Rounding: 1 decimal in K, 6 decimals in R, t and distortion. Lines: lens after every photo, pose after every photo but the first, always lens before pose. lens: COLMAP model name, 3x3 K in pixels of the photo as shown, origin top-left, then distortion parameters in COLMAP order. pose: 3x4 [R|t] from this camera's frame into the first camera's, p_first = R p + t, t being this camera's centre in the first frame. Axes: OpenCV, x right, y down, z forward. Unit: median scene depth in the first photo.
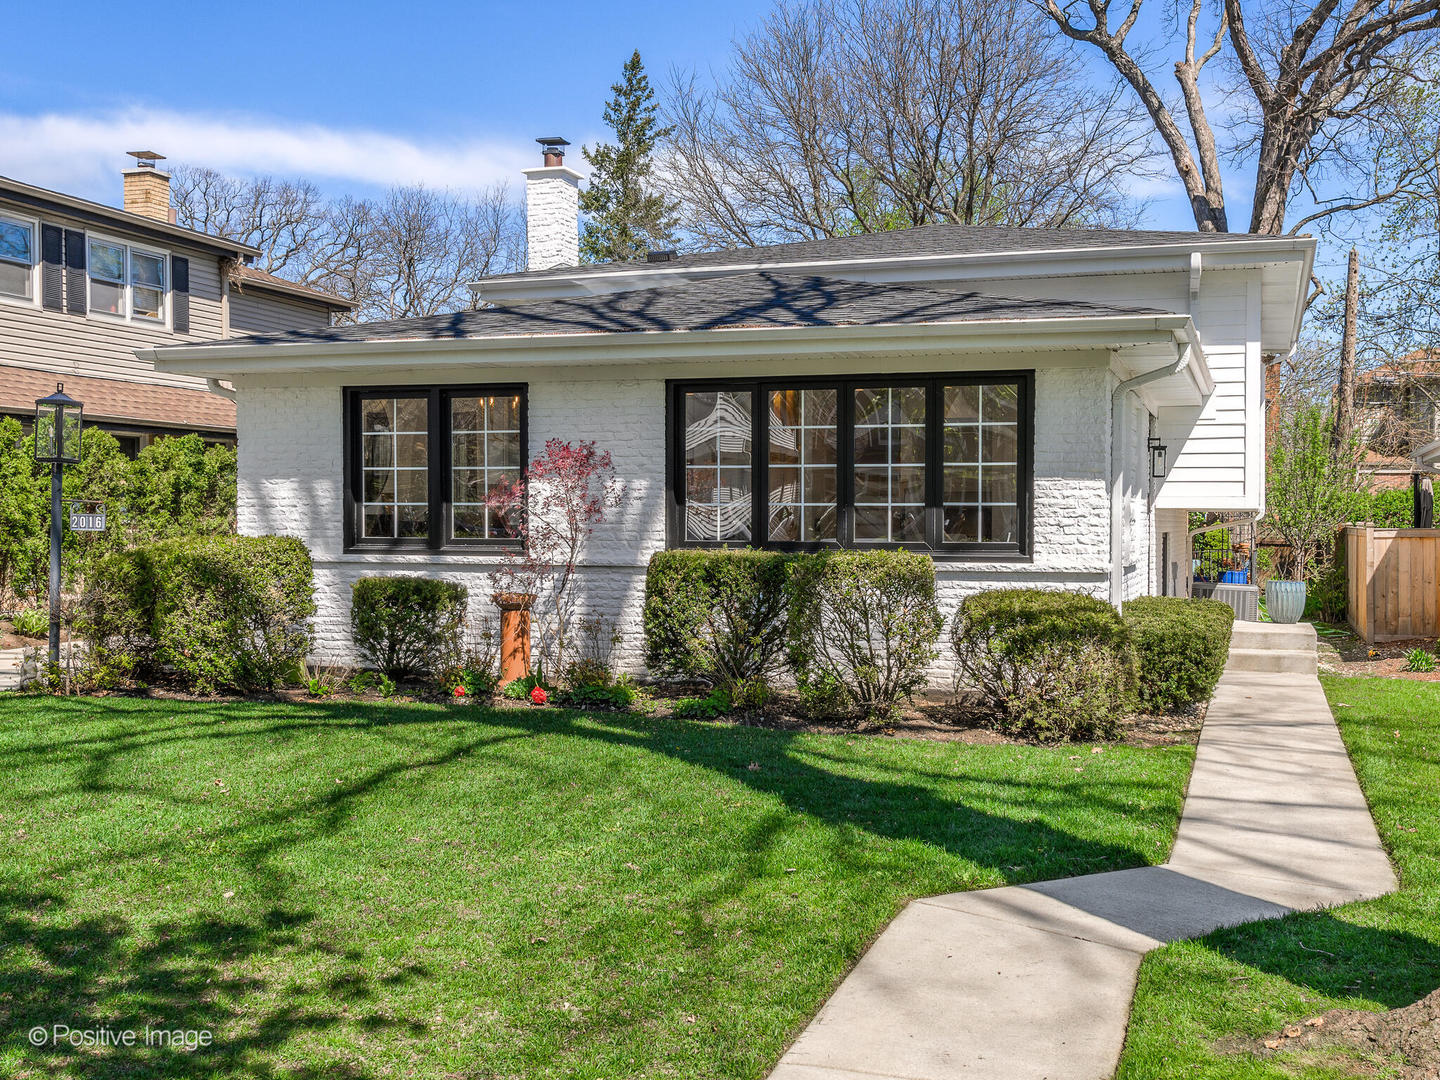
lens RADIAL K [[1470.0, 0, 720.4], [0, 1470.0, 543.0], [0, 0, 1]] dist [0.022580, 0.000000]
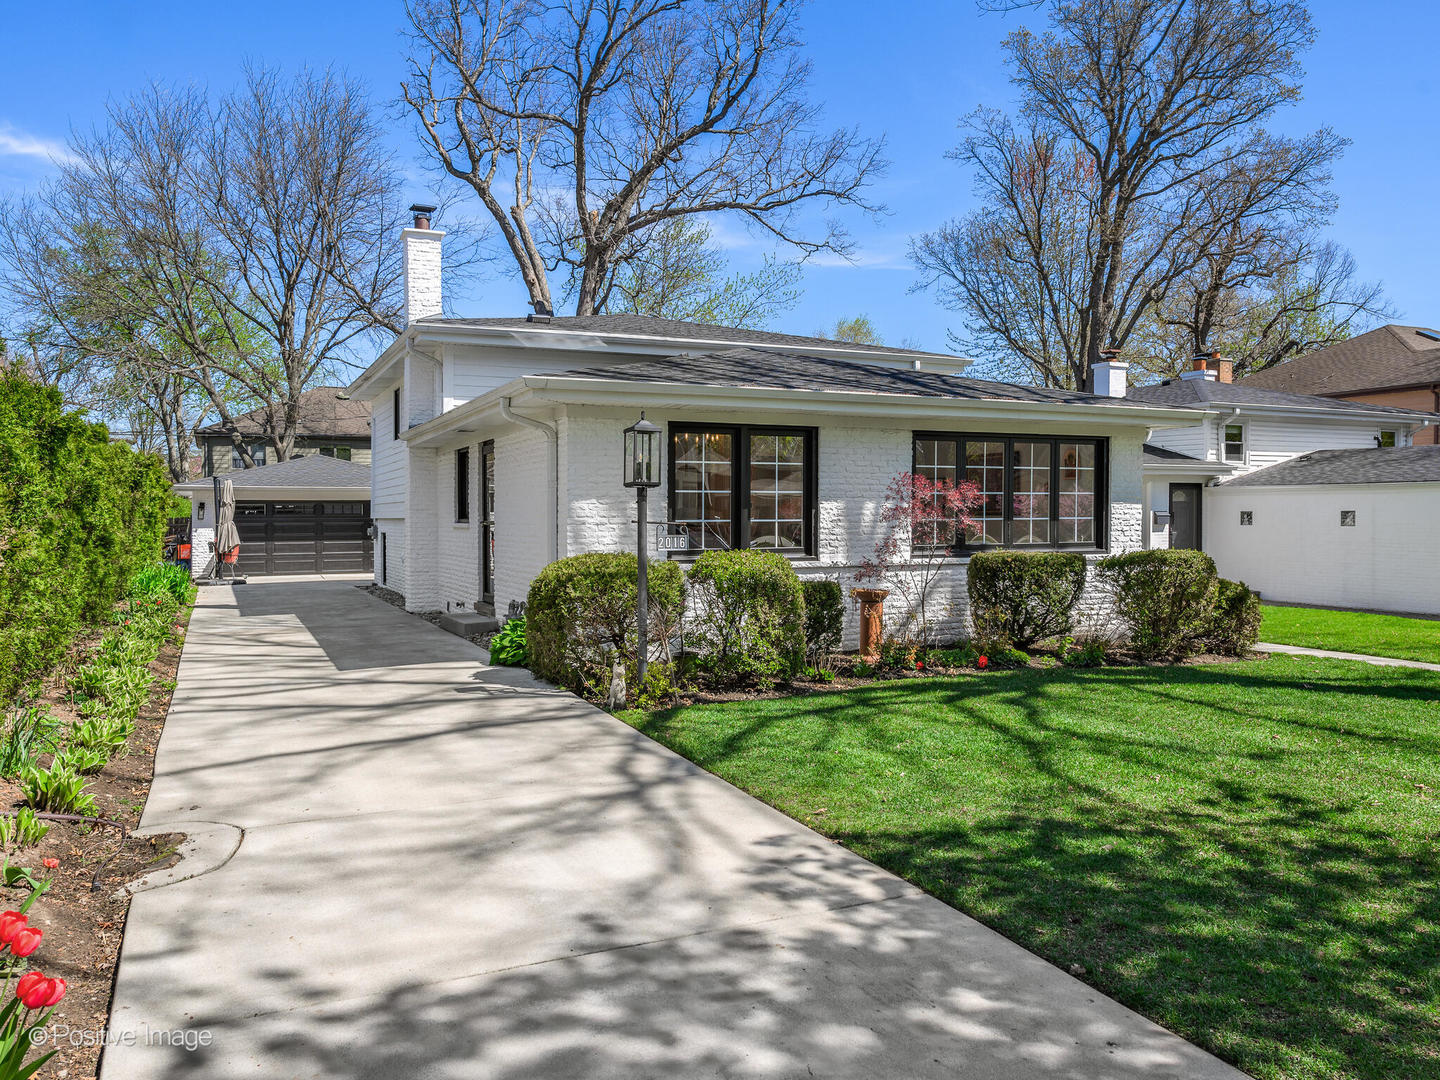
lens RADIAL K [[1057.7, 0, 718.7], [0, 1057.7, 532.5], [0, 0, 1]] dist [0.003334, 0.003380]
pose [[0.755446, -0.015817, 0.655020, -0.607753], [0.020126, 0.999797, 0.000931, -0.013746], [-0.654902, 0.012480, 0.755611, 0.266661]]
